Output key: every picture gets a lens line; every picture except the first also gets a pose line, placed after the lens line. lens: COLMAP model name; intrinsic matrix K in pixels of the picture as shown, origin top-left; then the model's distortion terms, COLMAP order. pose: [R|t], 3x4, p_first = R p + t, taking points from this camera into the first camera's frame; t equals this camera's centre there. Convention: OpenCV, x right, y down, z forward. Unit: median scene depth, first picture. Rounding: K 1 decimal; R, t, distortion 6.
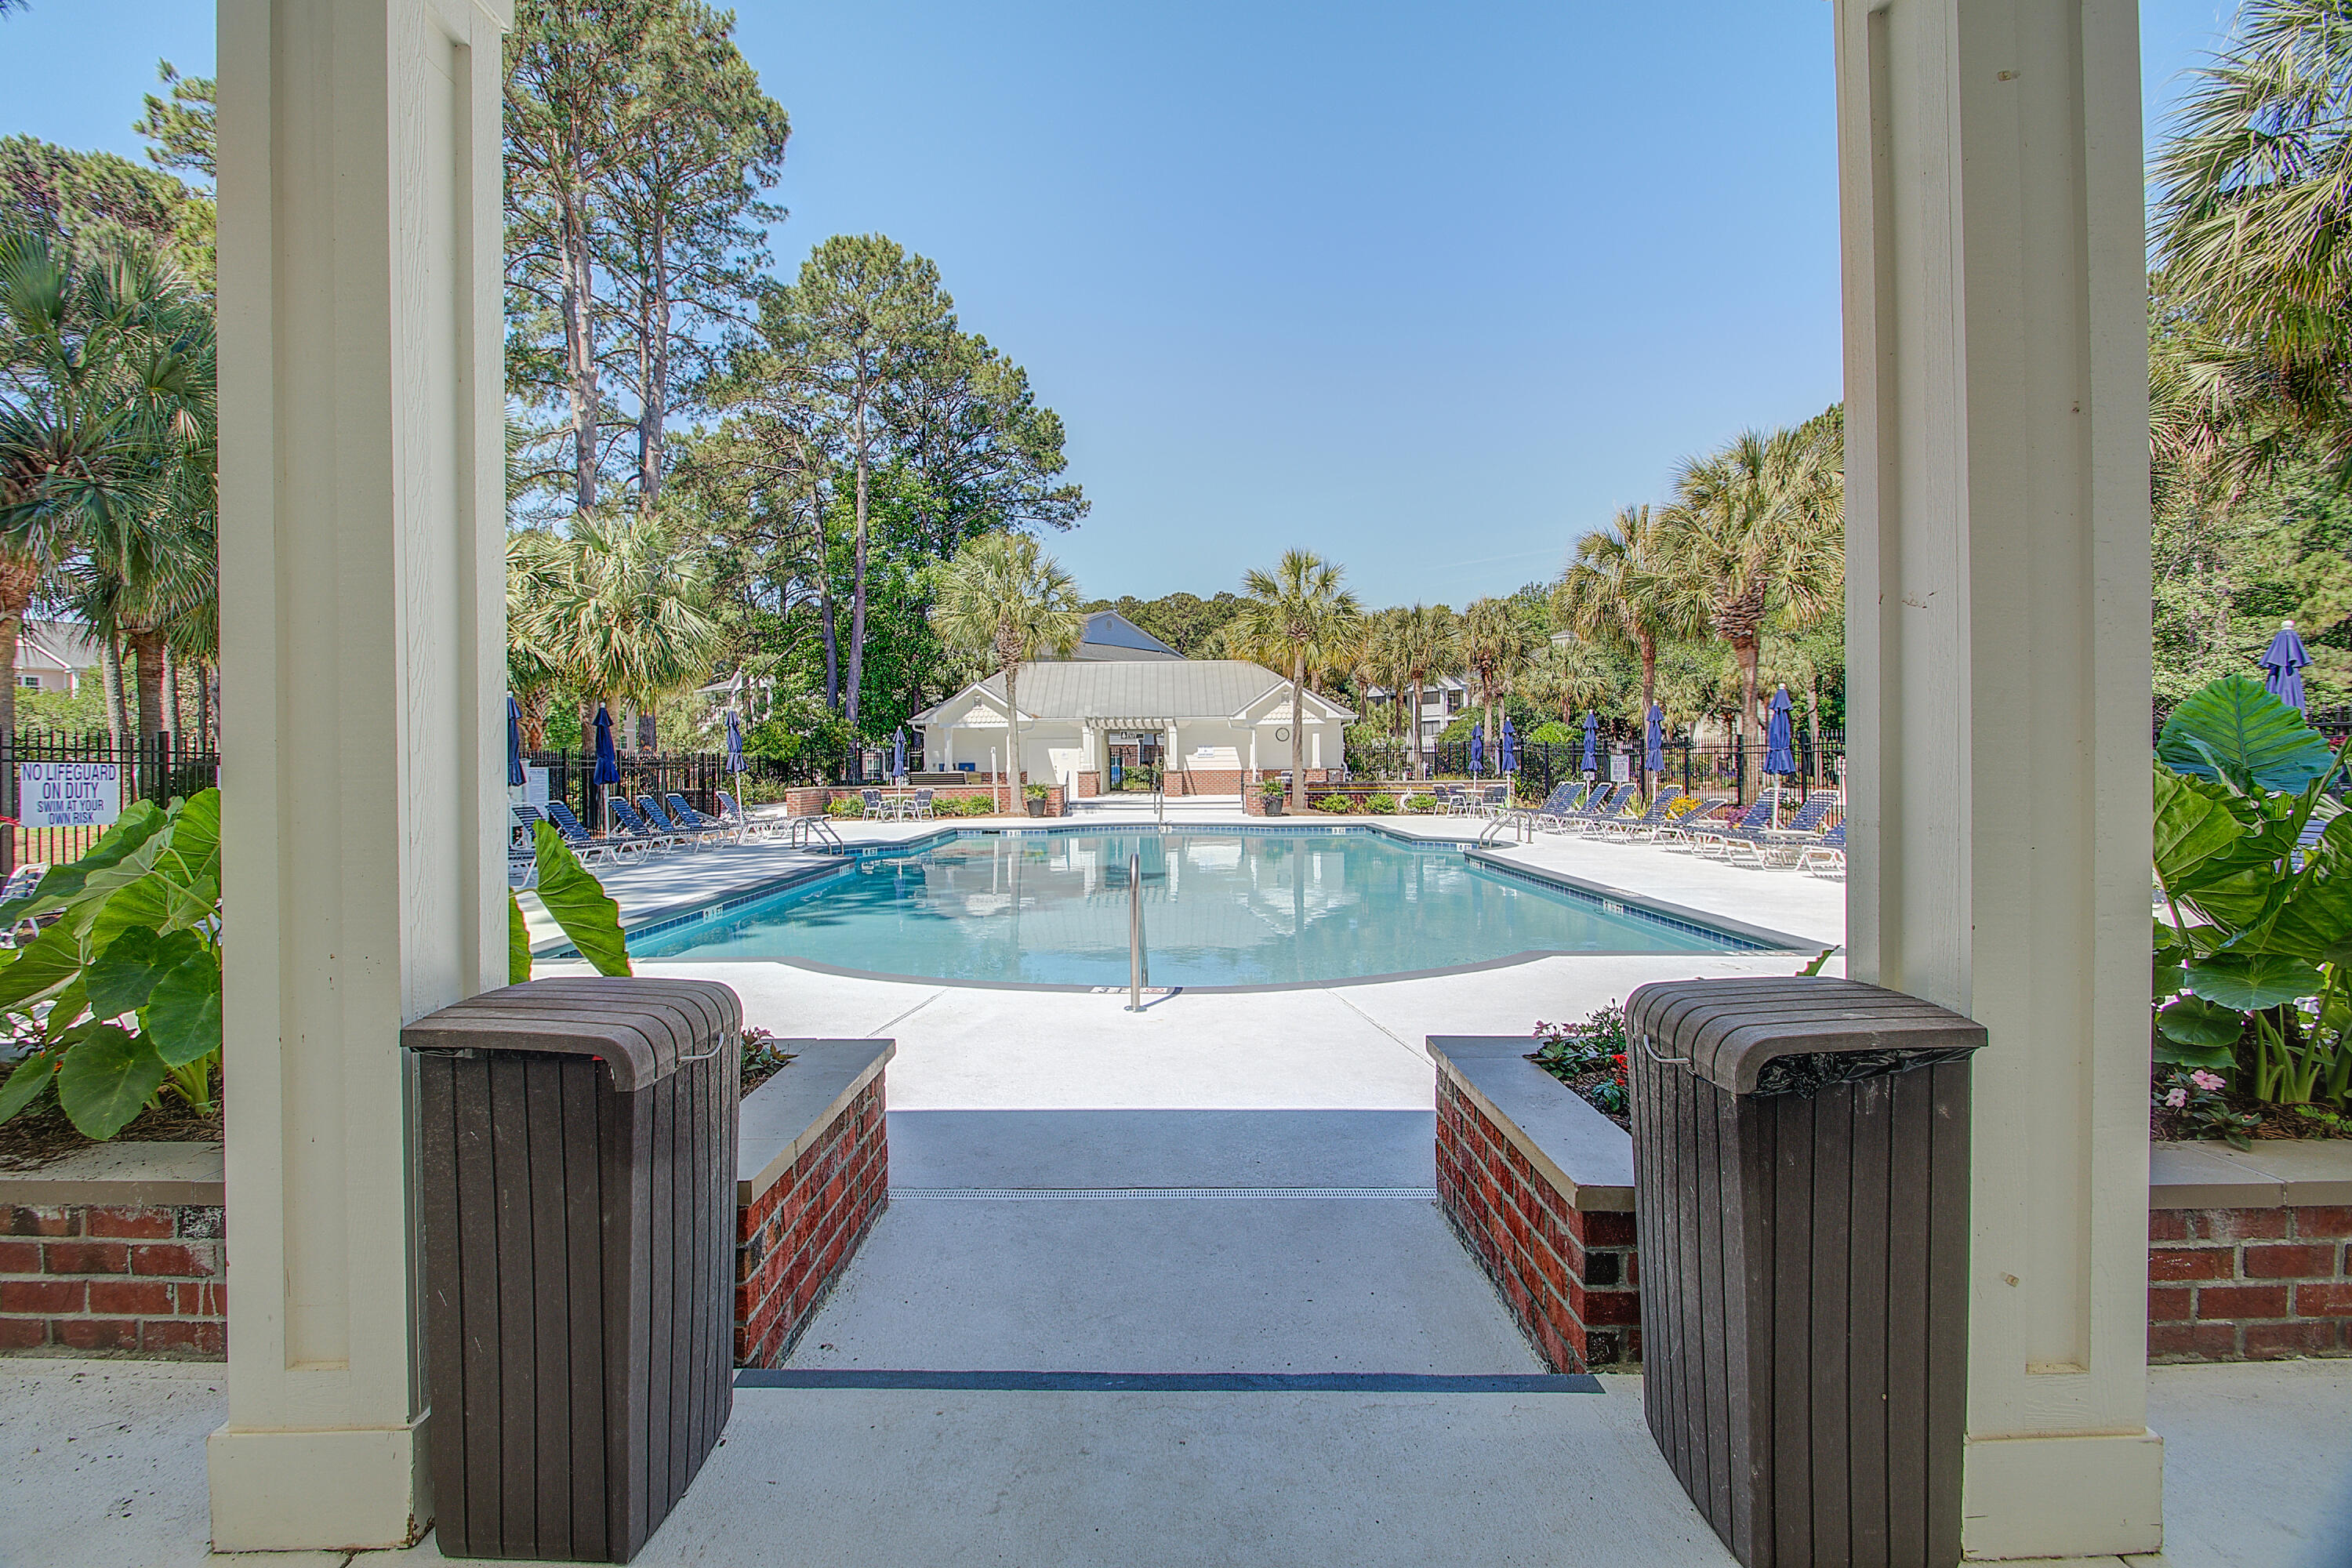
lens RADIAL K [[1030.5, 0, 1172.9], [0, 1030.5, 768.6], [0, 0, 1]] dist [0.001029, 0.000435]
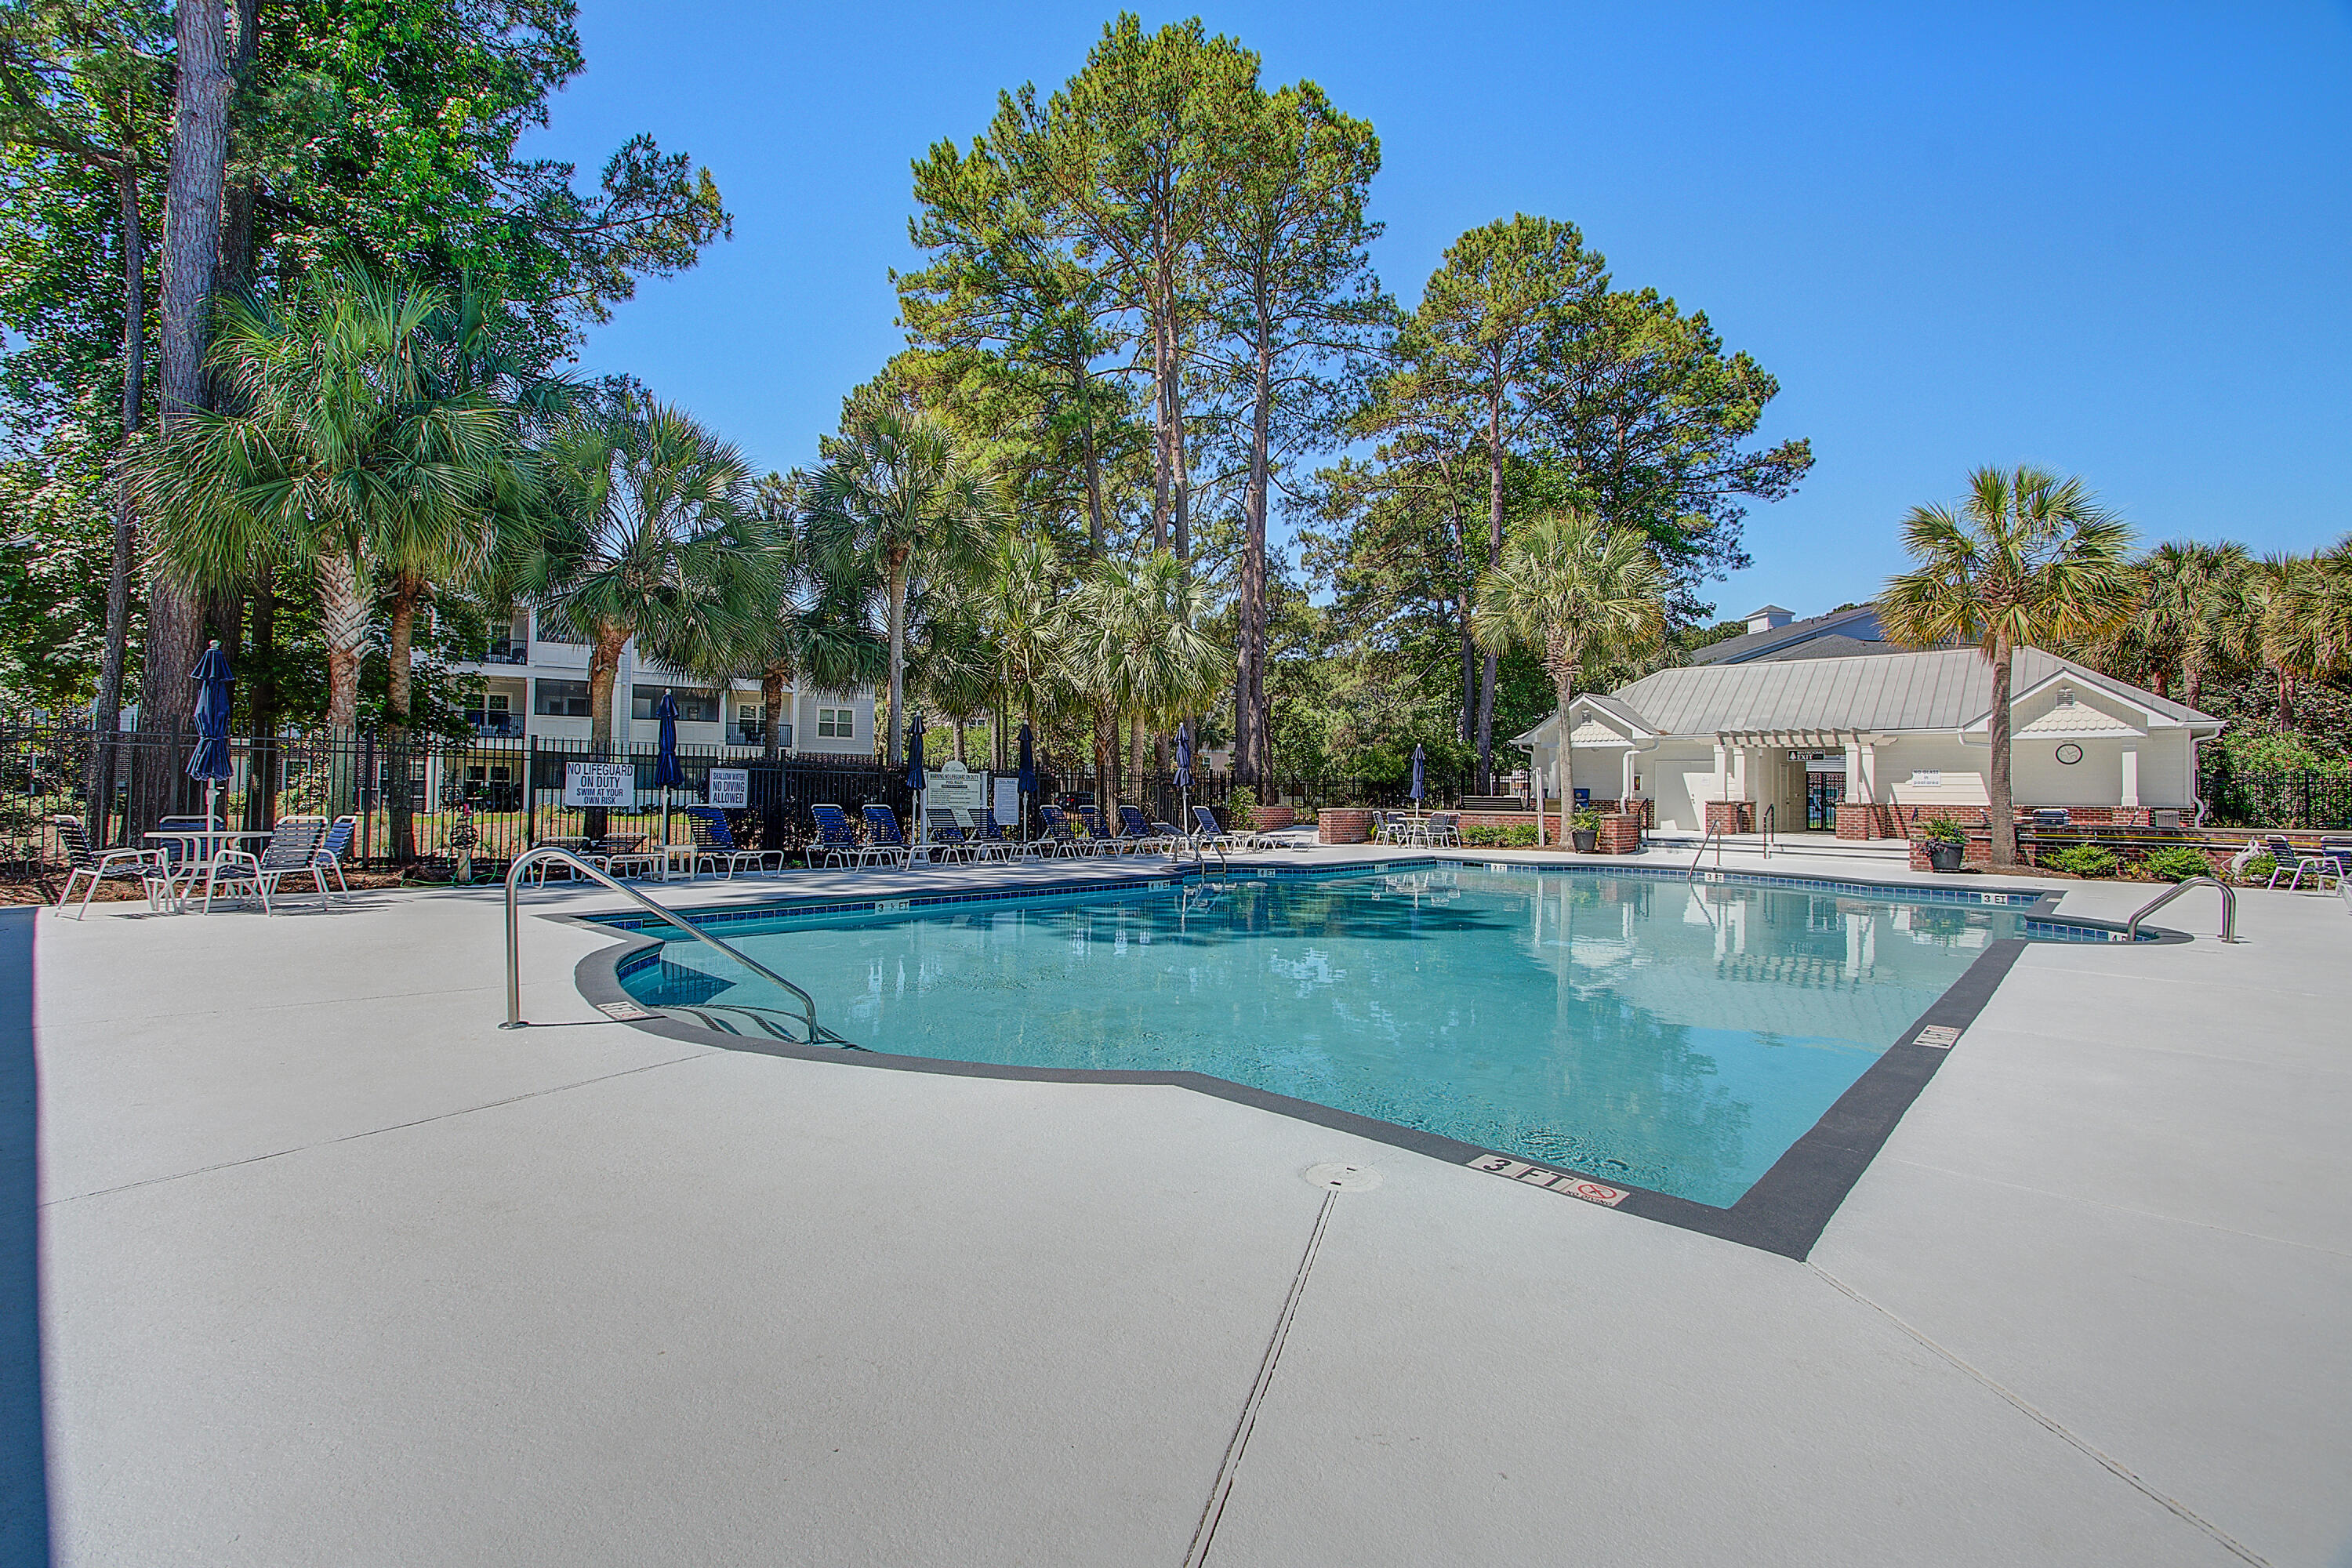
lens RADIAL K [[1071.9, 0, 1154.0], [0, 1071.9, 765.3], [0, 0, 1]] dist [0.002813, -0.012687]
pose [[0.725212, 0.001324, -0.688525, 0.157006], [-0.023475, 0.999464, -0.022803, 0.003620], [0.688126, 0.032700, 0.724854, 0.112063]]
